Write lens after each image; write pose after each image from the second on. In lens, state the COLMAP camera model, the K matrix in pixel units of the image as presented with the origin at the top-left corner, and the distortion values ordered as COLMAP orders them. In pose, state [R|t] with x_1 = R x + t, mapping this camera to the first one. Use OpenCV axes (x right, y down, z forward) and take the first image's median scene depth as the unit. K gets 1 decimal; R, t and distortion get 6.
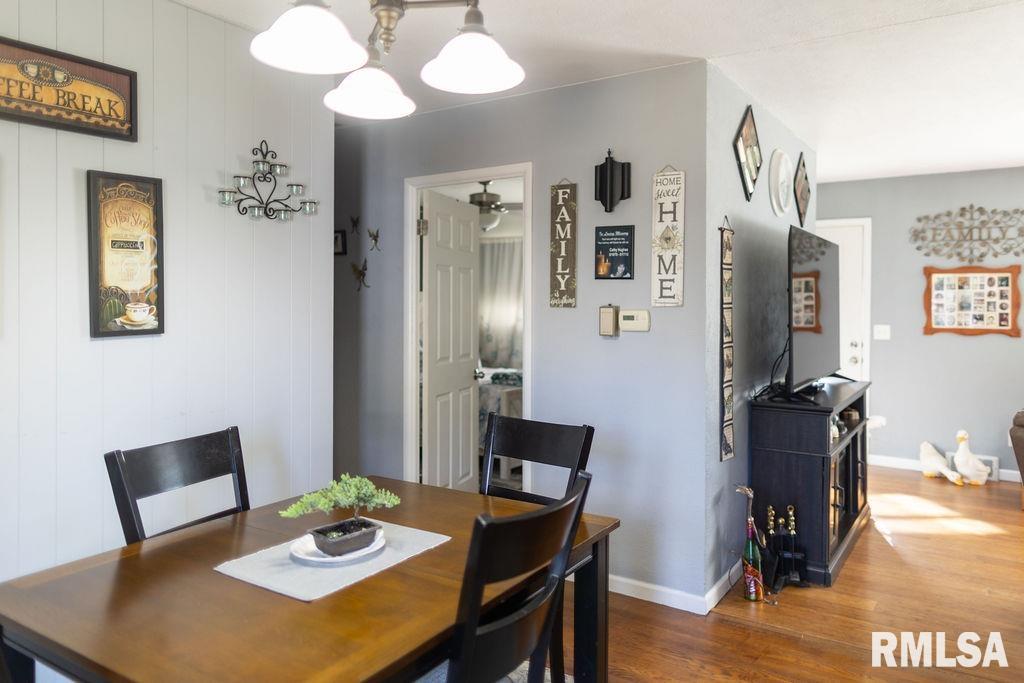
lens RADIAL K [[714.8, 0, 517.2], [0, 714.8, 334.3], [0, 0, 1]] dist [0.005217, -0.001344]
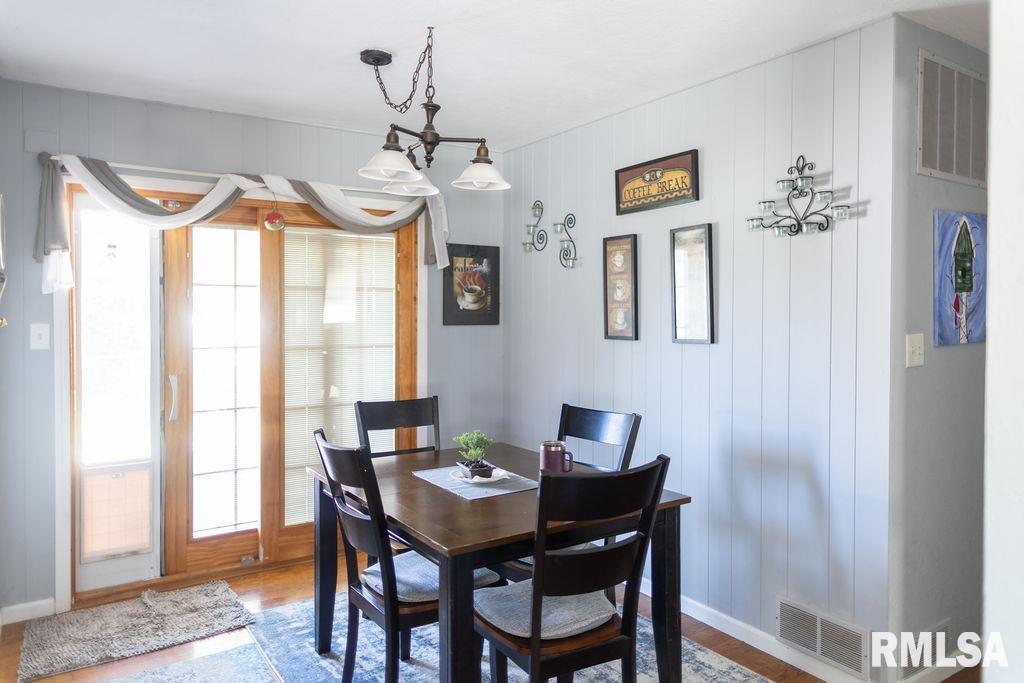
lens RADIAL K [[714.8, 0, 519.9], [0, 714.8, 322.3], [0, 0, 1]] dist [0.005217, -0.001344]
pose [[-0.380808, 0.006593, -0.924631, 0.361224], [-0.041742, 0.998833, 0.024313, -0.024921], [0.923711, 0.047855, -0.380088, 0.522872]]
